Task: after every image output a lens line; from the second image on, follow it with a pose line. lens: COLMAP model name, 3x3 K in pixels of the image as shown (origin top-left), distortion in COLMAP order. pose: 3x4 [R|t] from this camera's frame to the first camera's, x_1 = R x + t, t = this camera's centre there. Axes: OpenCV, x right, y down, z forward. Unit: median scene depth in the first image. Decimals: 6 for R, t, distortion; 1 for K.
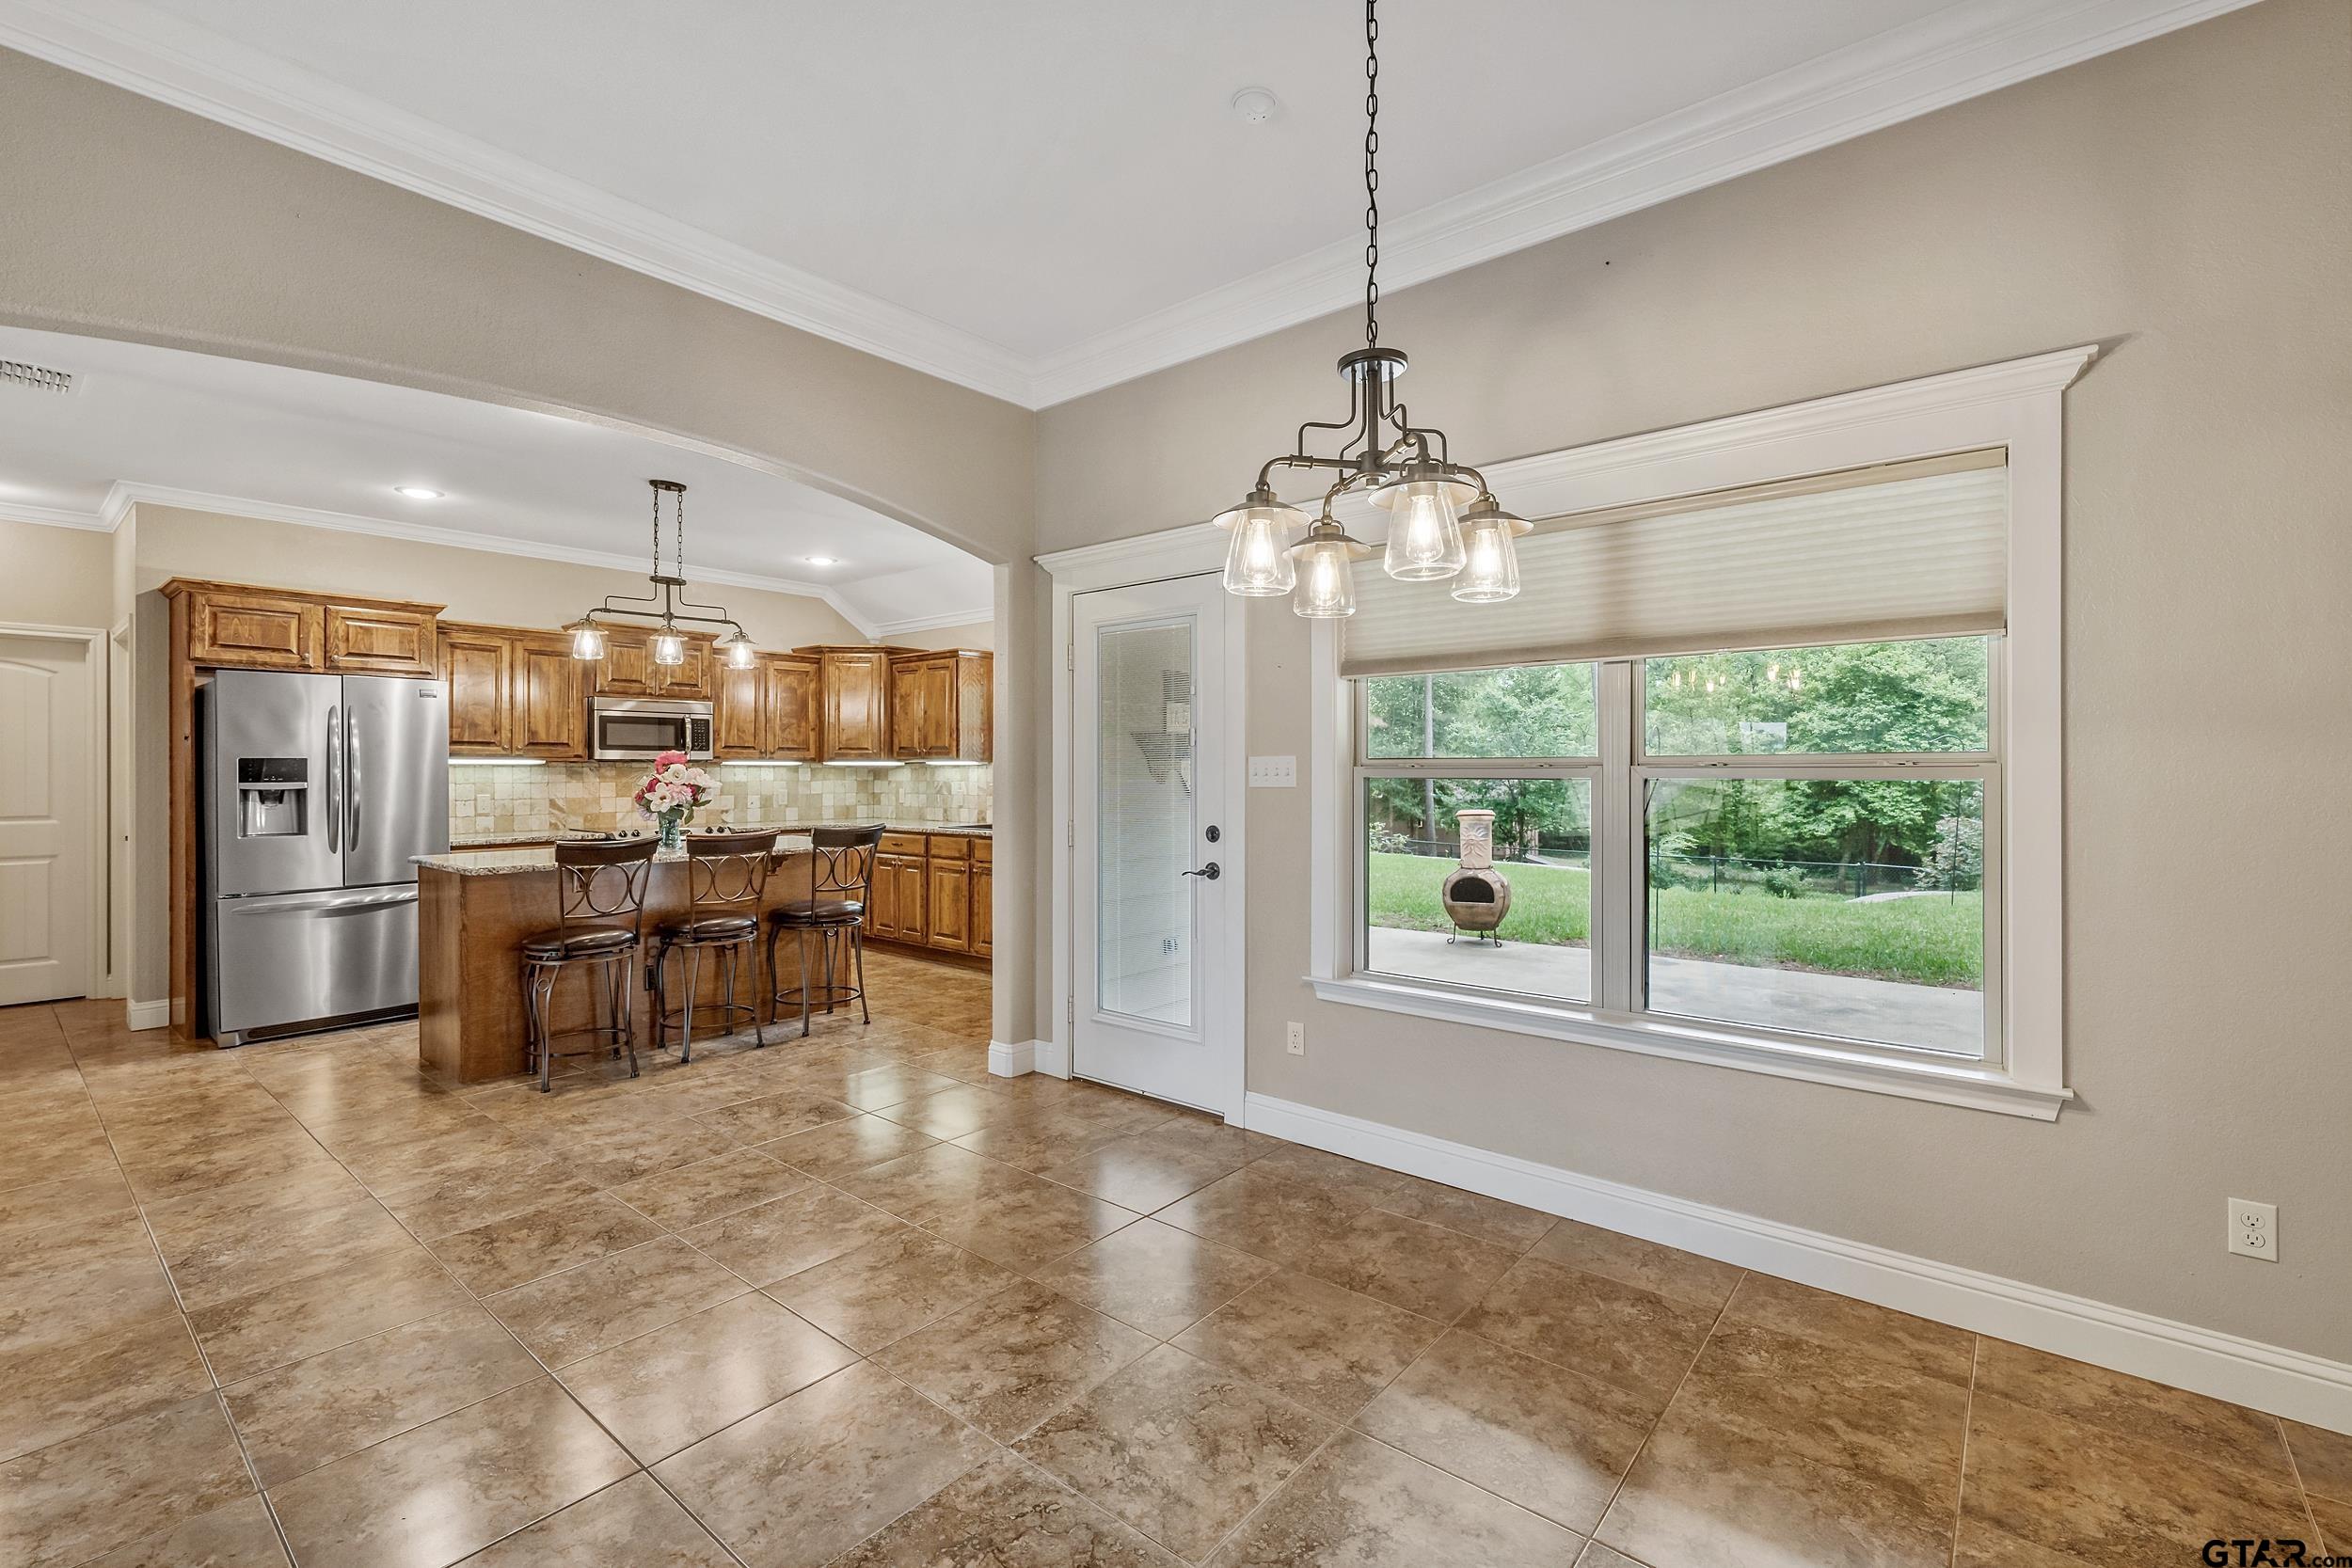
lens RADIAL K [[1030.8, 0, 1181.4], [0, 1030.8, 770.0], [0, 0, 1]] dist [-0.003739, 0.000766]
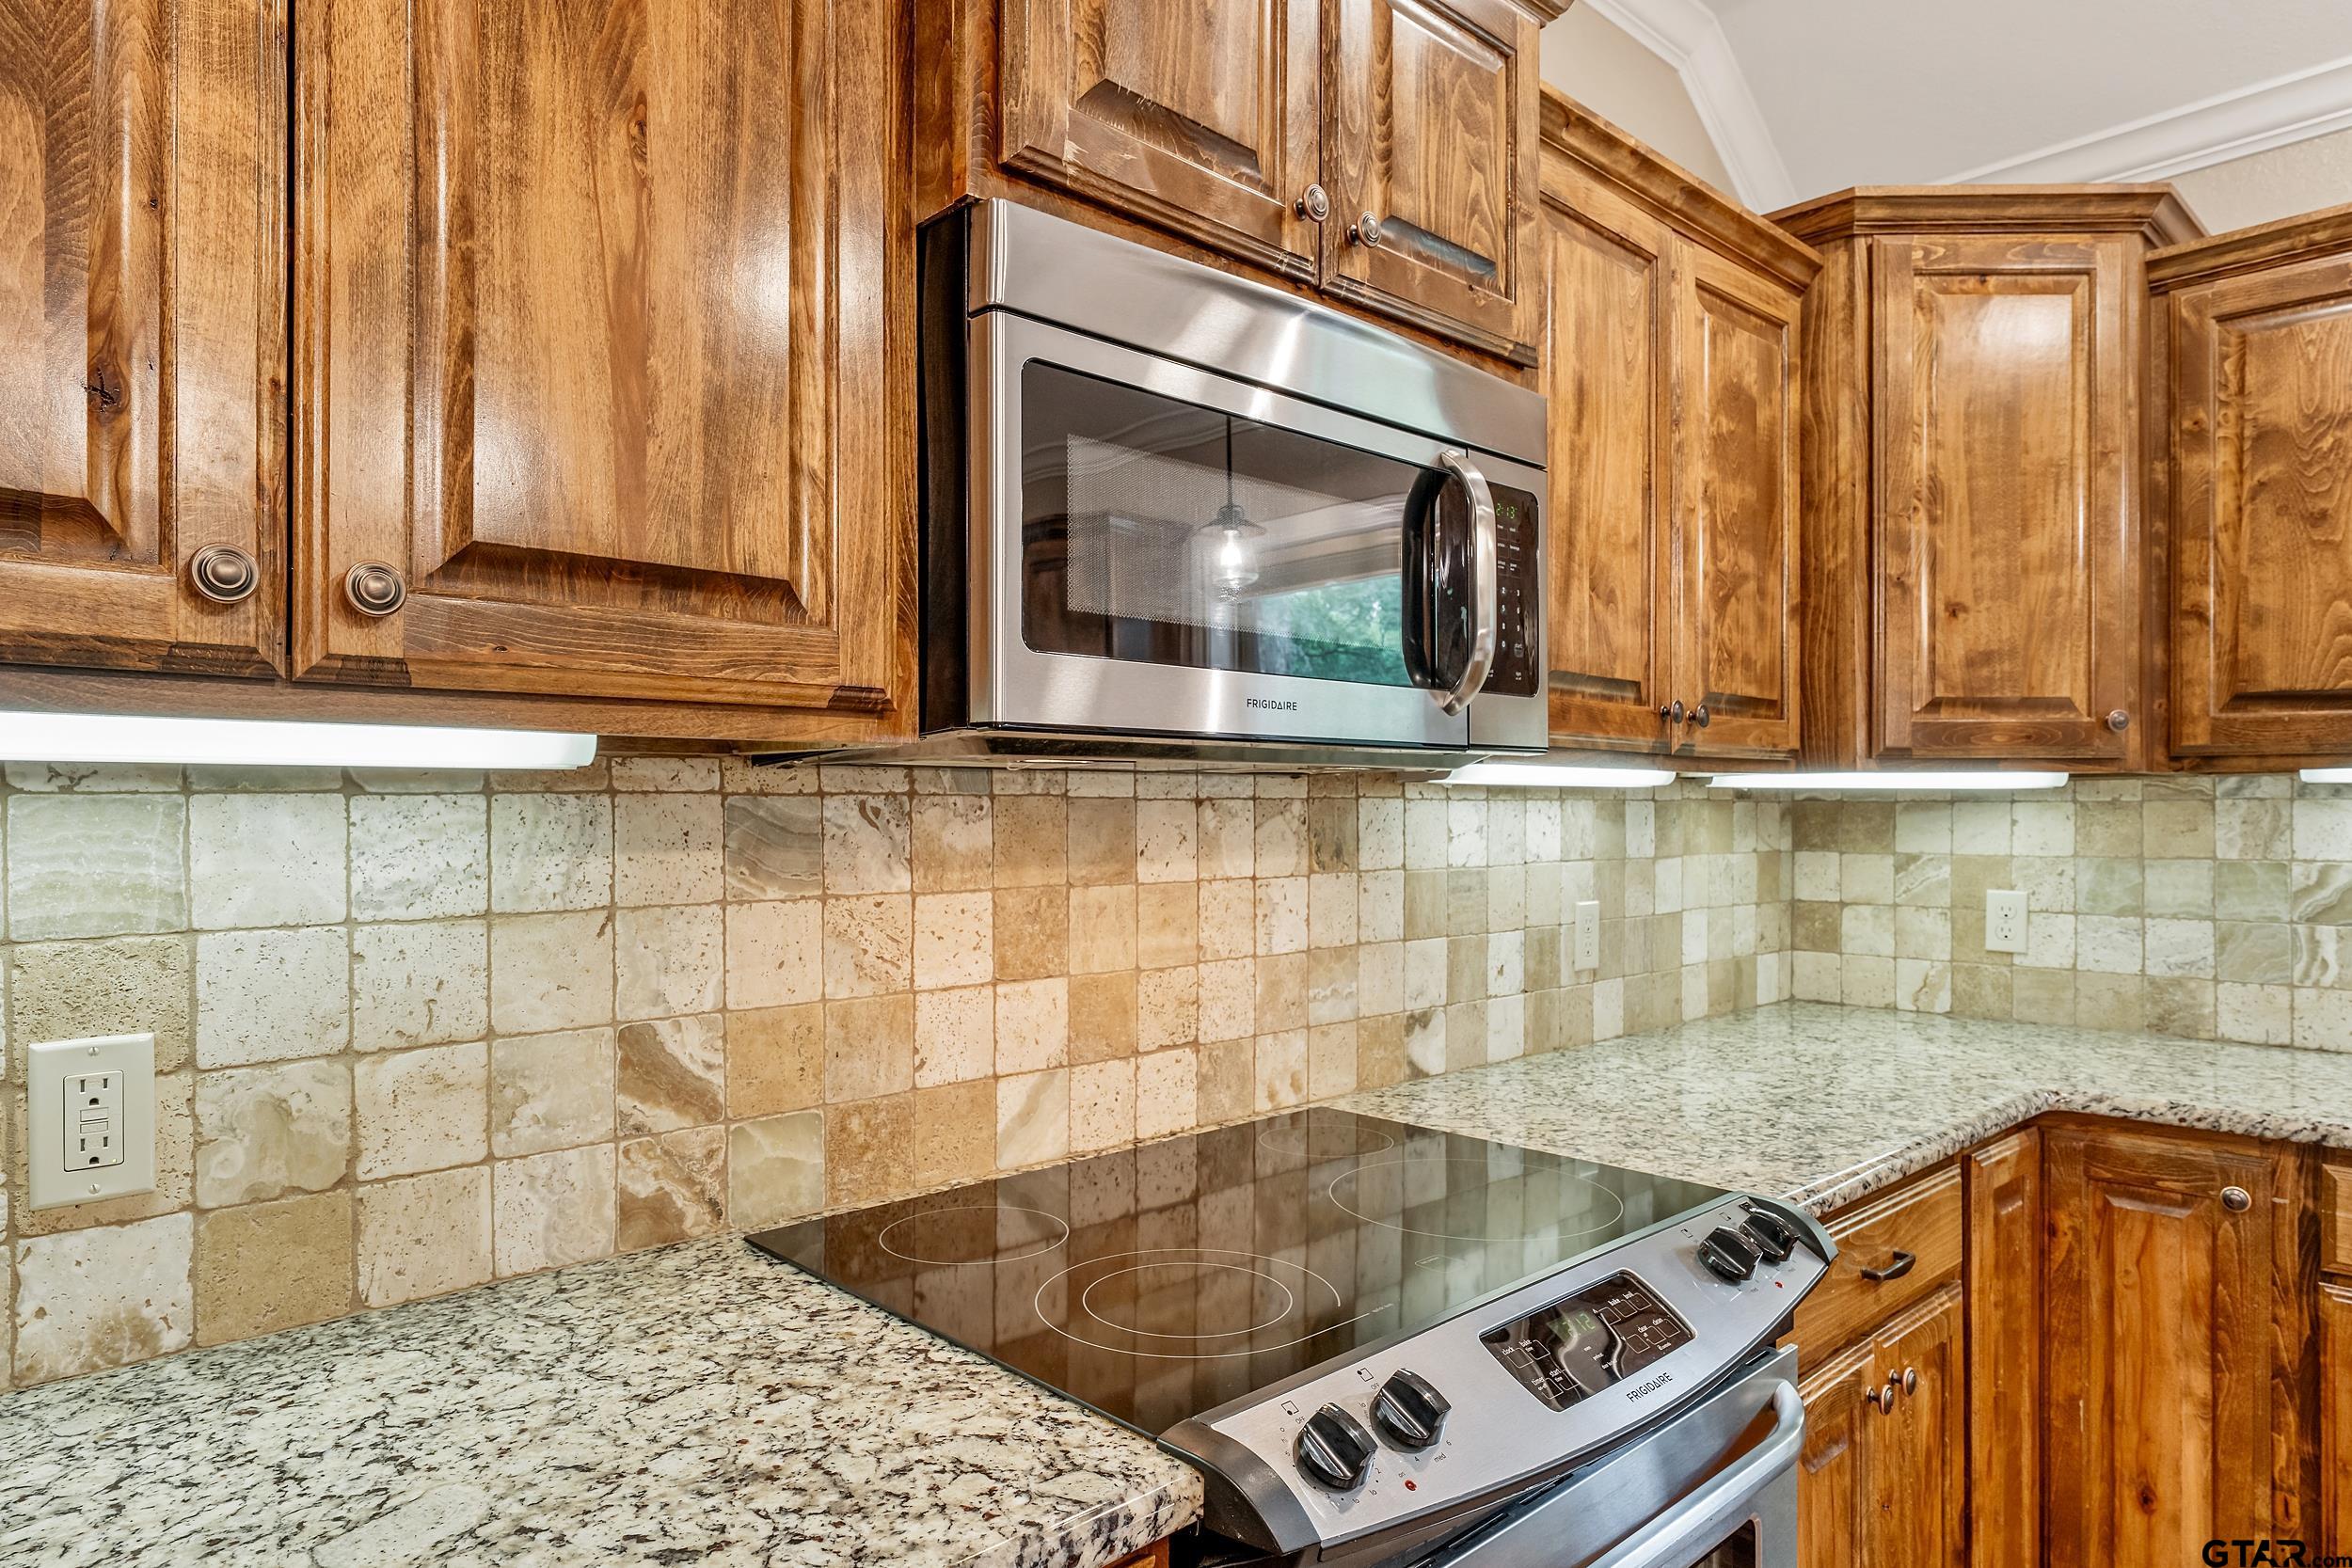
lens RADIAL K [[1390.6, 0, 1172.9], [0, 1390.6, 801.5], [0, 0, 1]] dist [0.002161, 0.001631]
pose [[0.992684, -0.003435, -0.120690, -0.674400], [0.002966, 0.999987, -0.004062, -0.001380], [0.120703, 0.003674, 0.992682, 1.073668]]
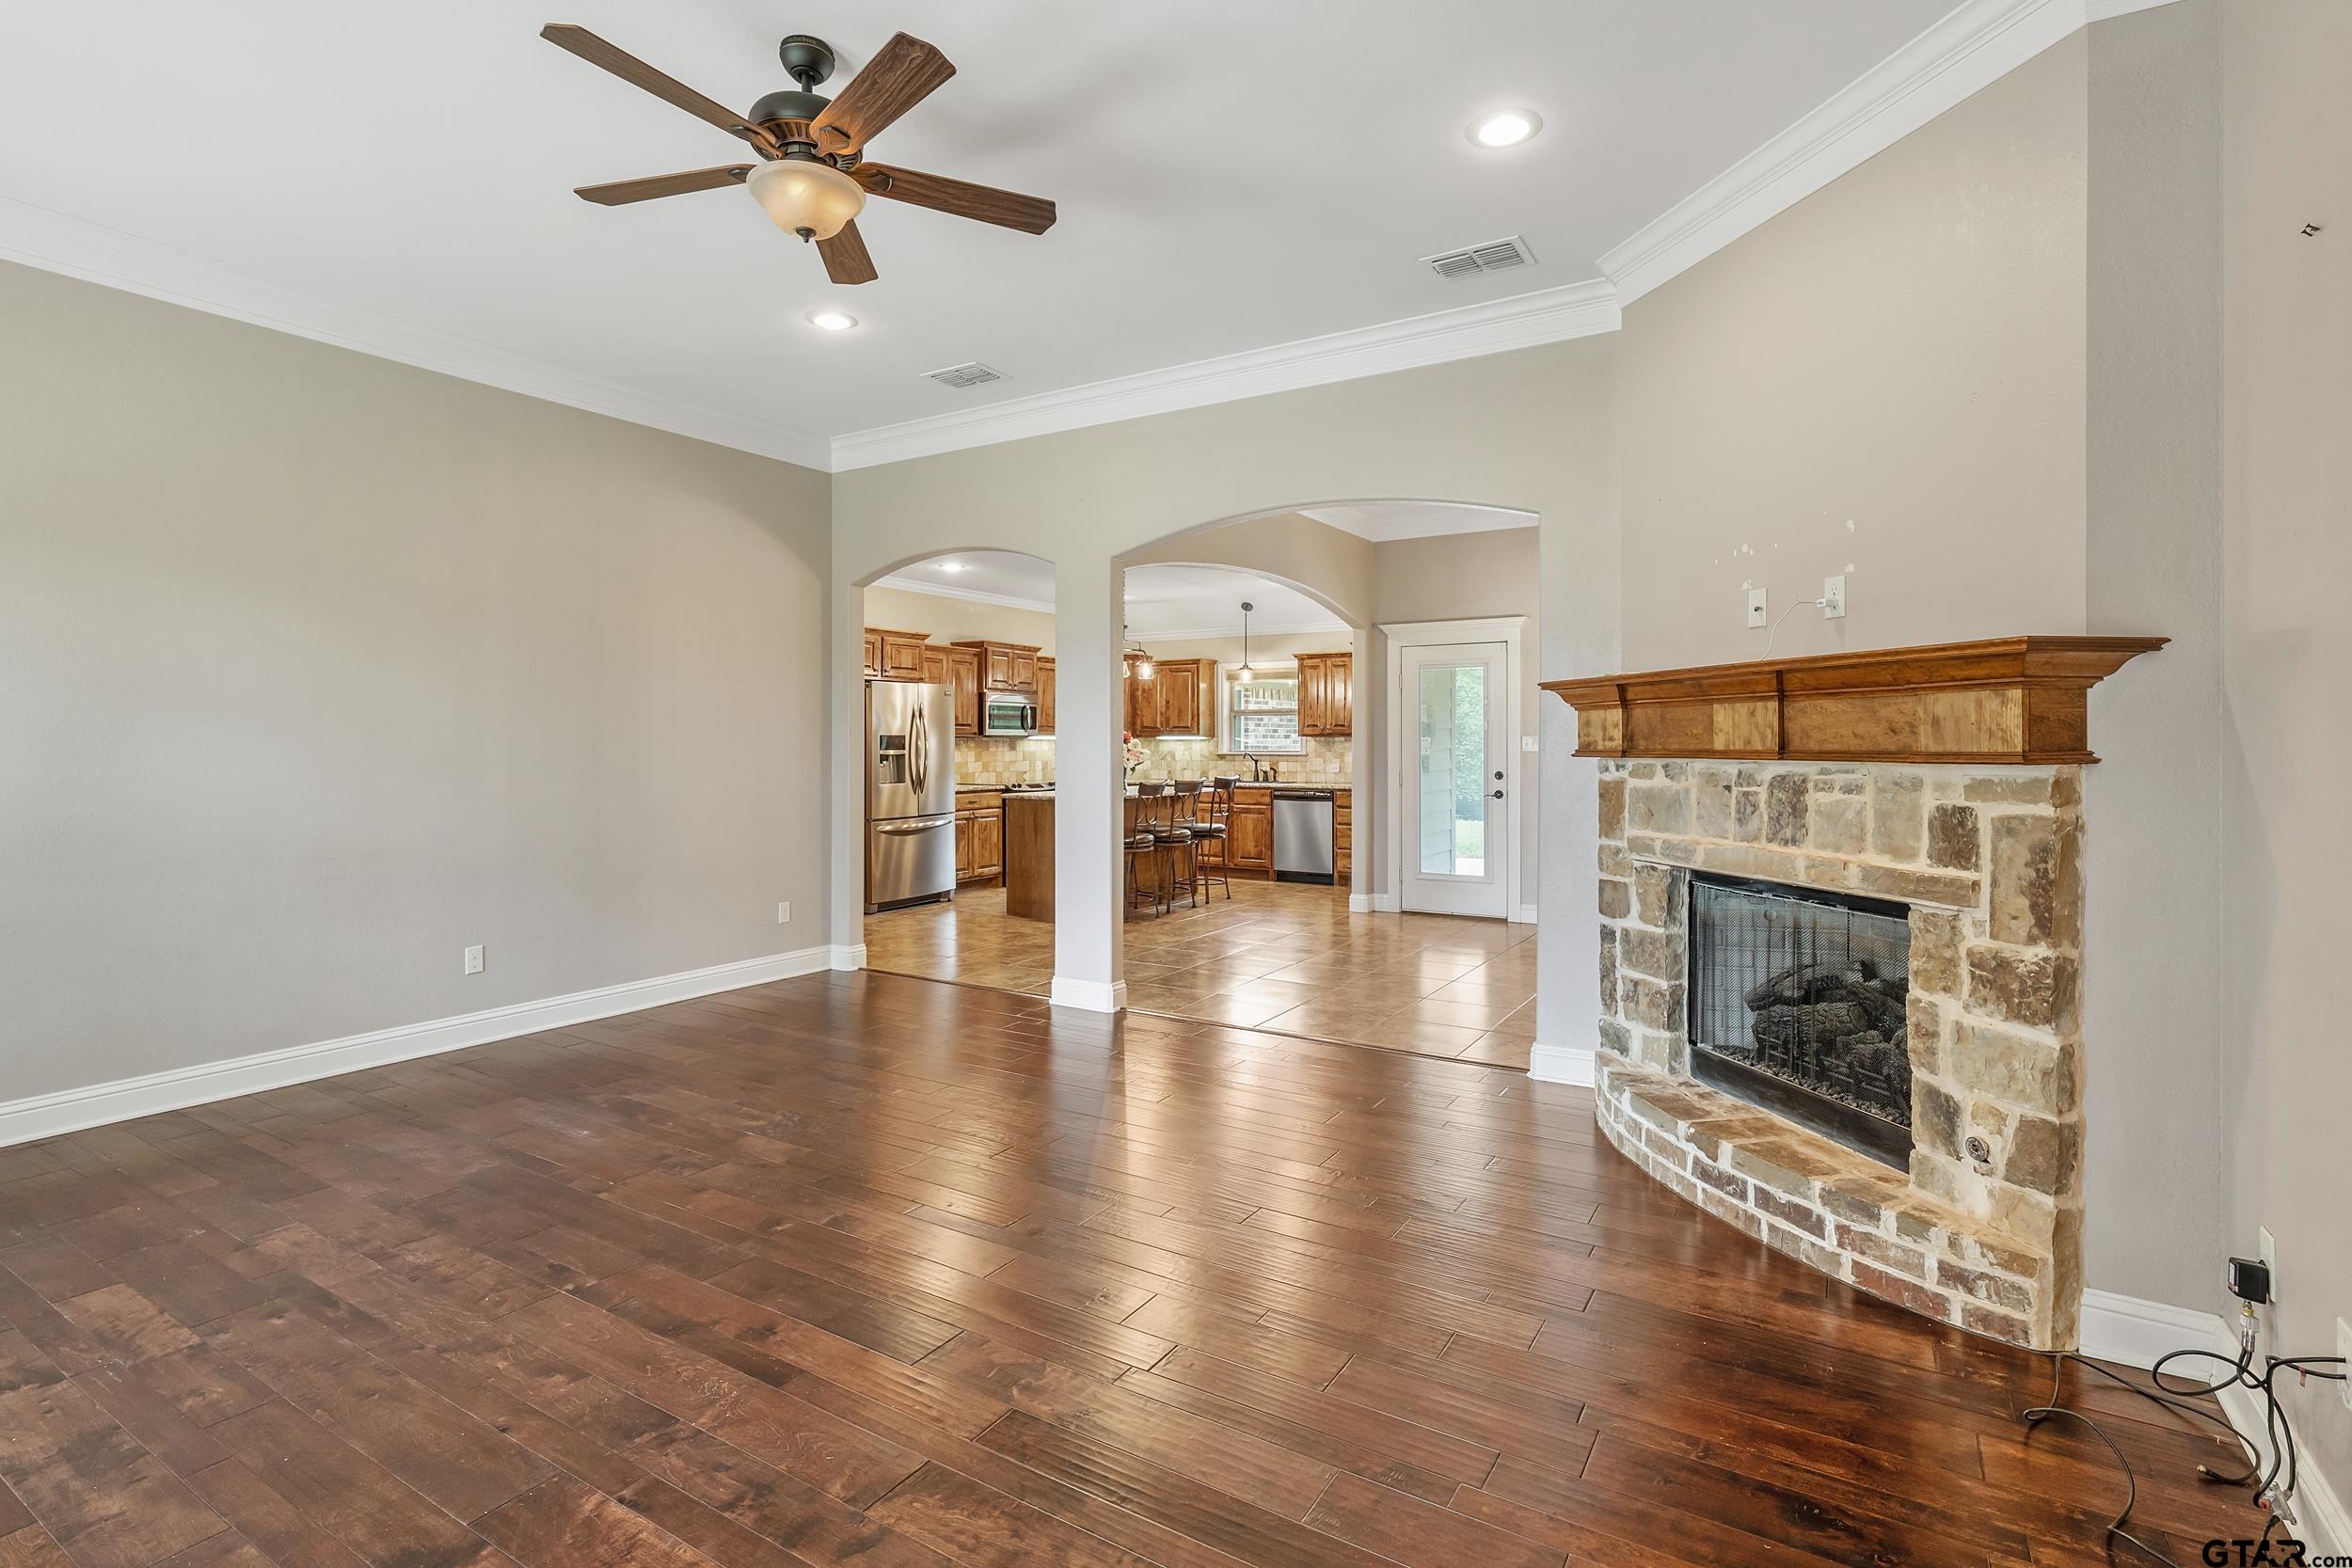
lens RADIAL K [[1139.8, 0, 1173.9], [0, 1139.8, 744.7], [0, 0, 1]] dist [-0.000105, -0.002242]
pose [[0.990162, -0.000986, 0.139923, -0.676471], [0.000636, 0.999997, 0.002545, -0.001700], [-0.139925, -0.002431, 0.990159, -0.808658]]
